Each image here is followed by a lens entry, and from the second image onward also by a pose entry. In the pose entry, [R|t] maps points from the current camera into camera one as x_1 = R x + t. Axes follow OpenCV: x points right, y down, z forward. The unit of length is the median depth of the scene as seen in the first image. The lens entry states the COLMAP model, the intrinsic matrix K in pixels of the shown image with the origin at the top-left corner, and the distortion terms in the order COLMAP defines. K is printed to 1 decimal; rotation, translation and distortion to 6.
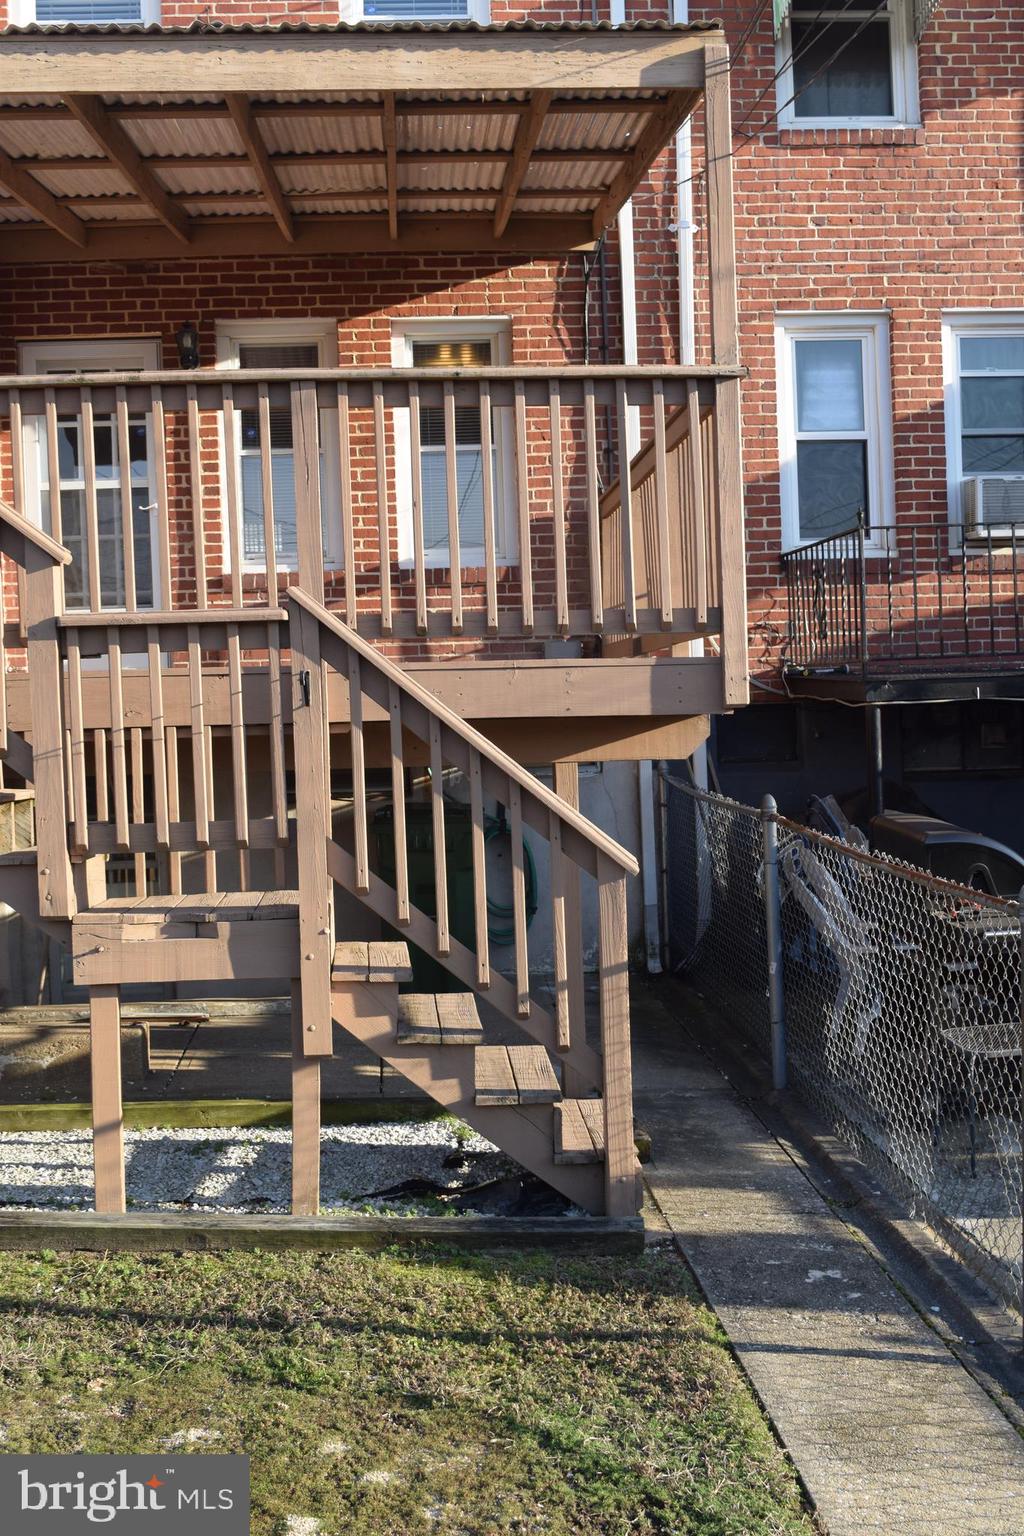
lens RADIAL K [[1820.6, 0, 513.7], [0, 1820.6, 765.3], [0, 0, 1]] dist [-0.022088, 0.000000]
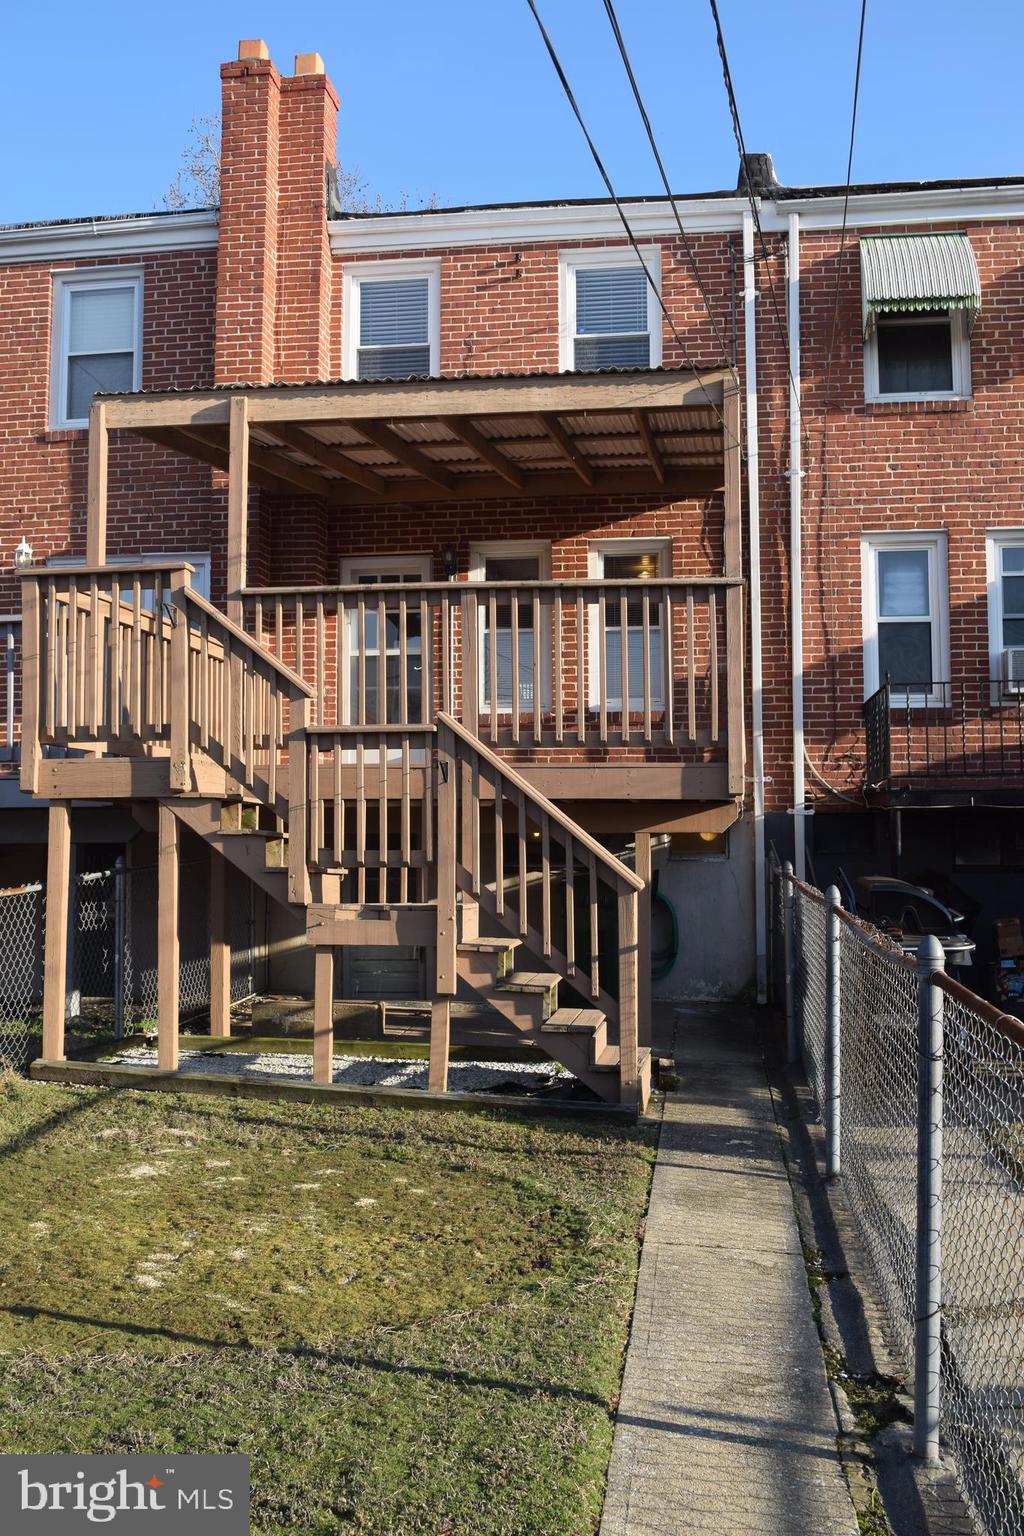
lens RADIAL K [[1602.5, 0, 510.9], [0, 1602.5, 769.7], [0, 0, 1]] dist [-0.013381, 0.000000]
pose [[0.977857, 0.018547, -0.208450, 0.142291], [-0.035612, 0.996284, -0.078417, 0.039019], [0.206221, 0.084104, 0.974884, -0.240854]]
